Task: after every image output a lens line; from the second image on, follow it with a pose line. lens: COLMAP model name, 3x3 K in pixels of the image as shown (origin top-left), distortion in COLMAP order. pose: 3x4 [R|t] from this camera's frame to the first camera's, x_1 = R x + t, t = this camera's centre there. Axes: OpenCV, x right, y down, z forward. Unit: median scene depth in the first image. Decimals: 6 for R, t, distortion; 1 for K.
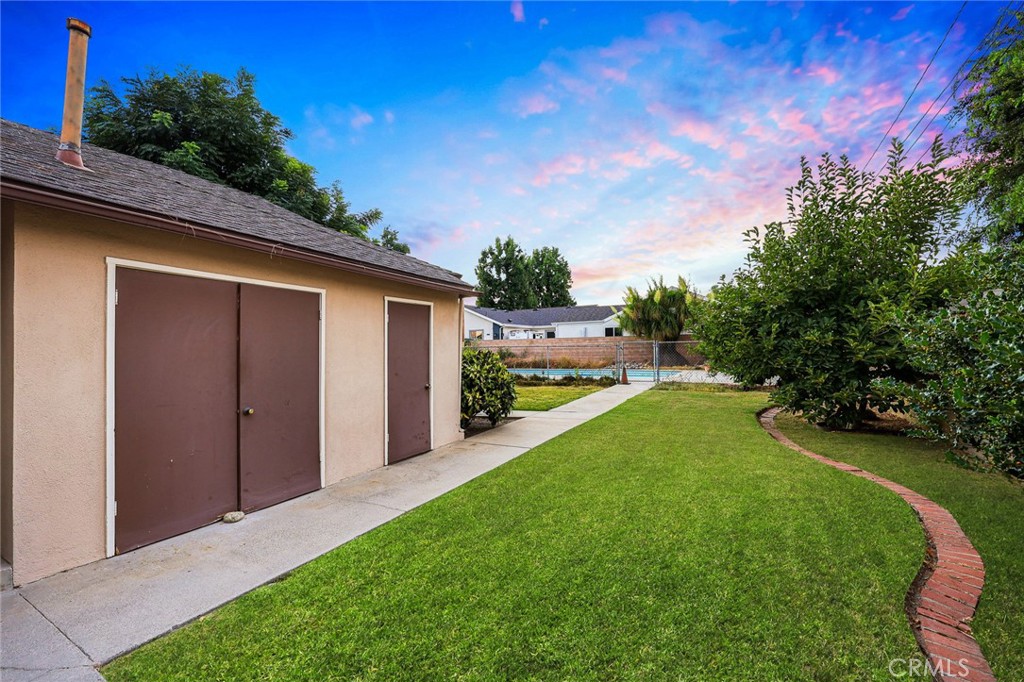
lens RADIAL K [[418.4, 0, 512.4], [0, 418.4, 346.6], [0, 0, 1]] dist [0.002952, 0.000475]
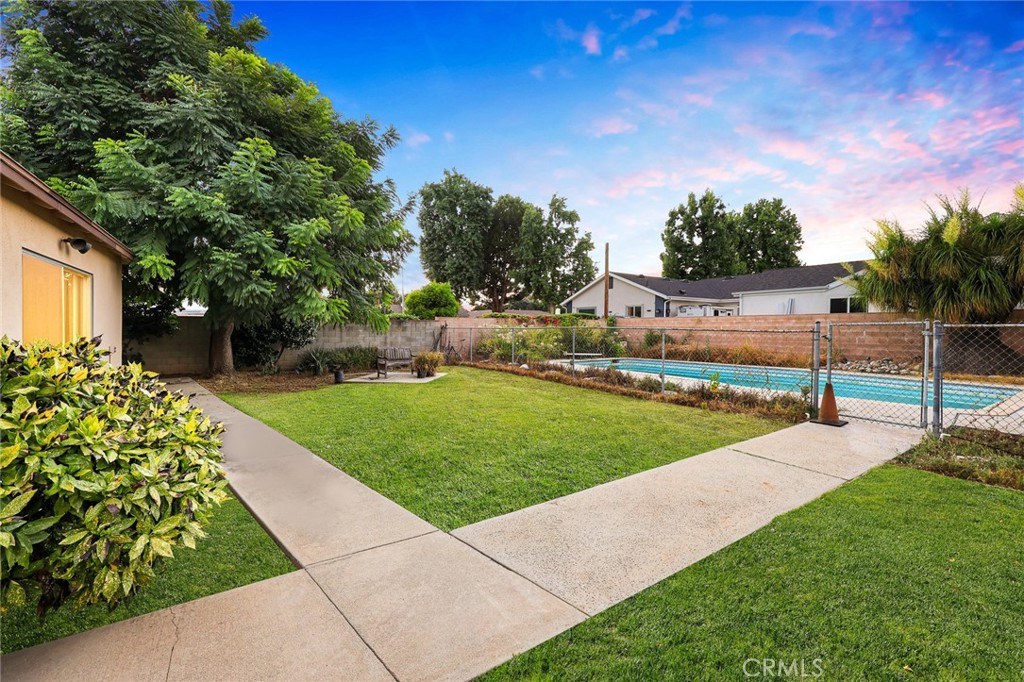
lens RADIAL K [[418.4, 0, 510.8], [0, 418.4, 334.2], [0, 0, 1]] dist [0.002952, 0.000475]
pose [[0.885287, 0.027177, -0.464251, 0.050506], [-0.016294, 0.999491, 0.027438, -0.001780], [0.464760, -0.016726, 0.885279, 0.135047]]
